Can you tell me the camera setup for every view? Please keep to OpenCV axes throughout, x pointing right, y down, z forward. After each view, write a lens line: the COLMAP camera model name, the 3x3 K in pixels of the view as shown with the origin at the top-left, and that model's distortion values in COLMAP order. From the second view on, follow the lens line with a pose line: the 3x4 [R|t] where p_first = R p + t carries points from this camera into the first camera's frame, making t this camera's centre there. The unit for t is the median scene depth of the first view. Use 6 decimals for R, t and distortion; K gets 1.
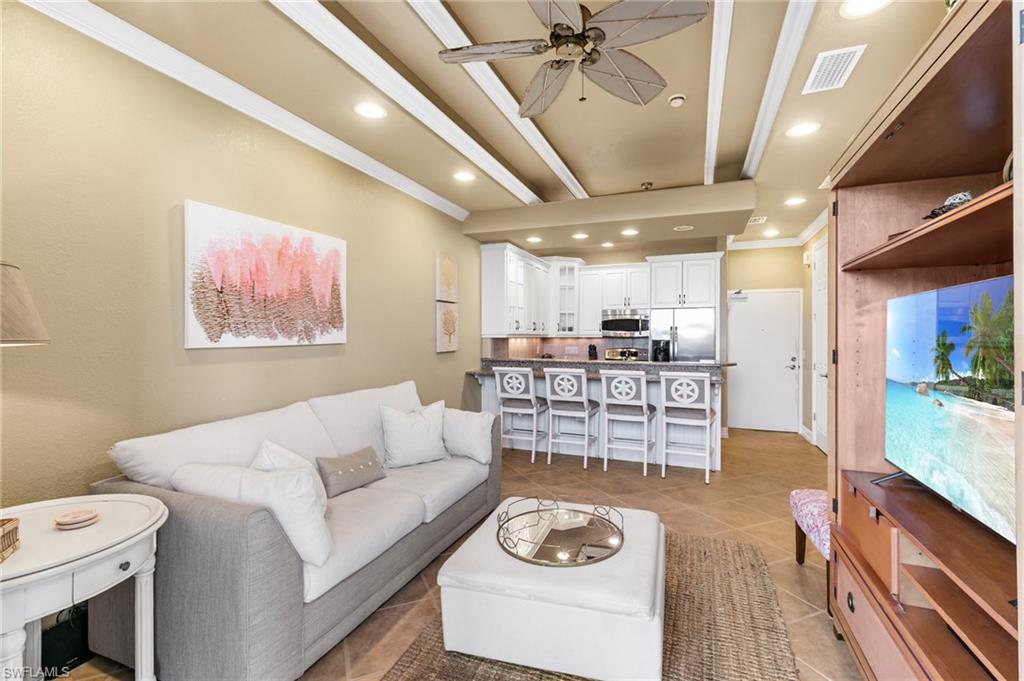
lens RADIAL K [[458.7, 0, 512.7], [0, 458.7, 337.3], [0, 0, 1]] dist [0.009649, -0.002439]
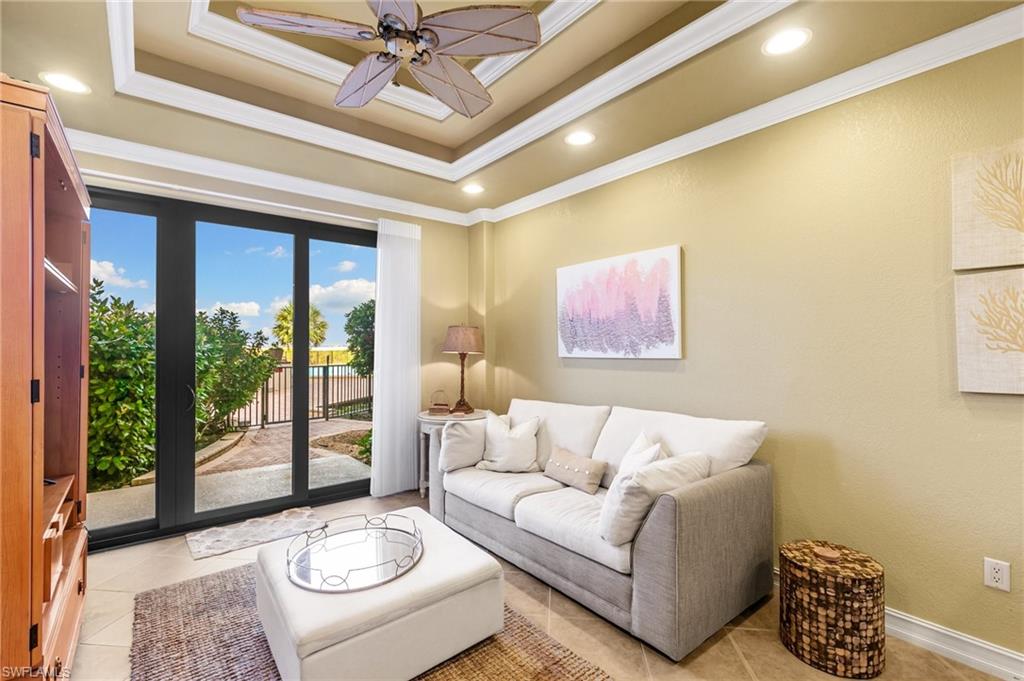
lens RADIAL K [[458.7, 0, 513.1], [0, 458.7, 343.8], [0, 0, 1]] dist [0.009649, -0.002439]
pose [[-0.489122, -0.006816, -0.872189, 0.360782], [-0.004904, 0.999975, -0.005065, -0.006281], [0.872201, 0.001800, -0.489144, 0.723478]]
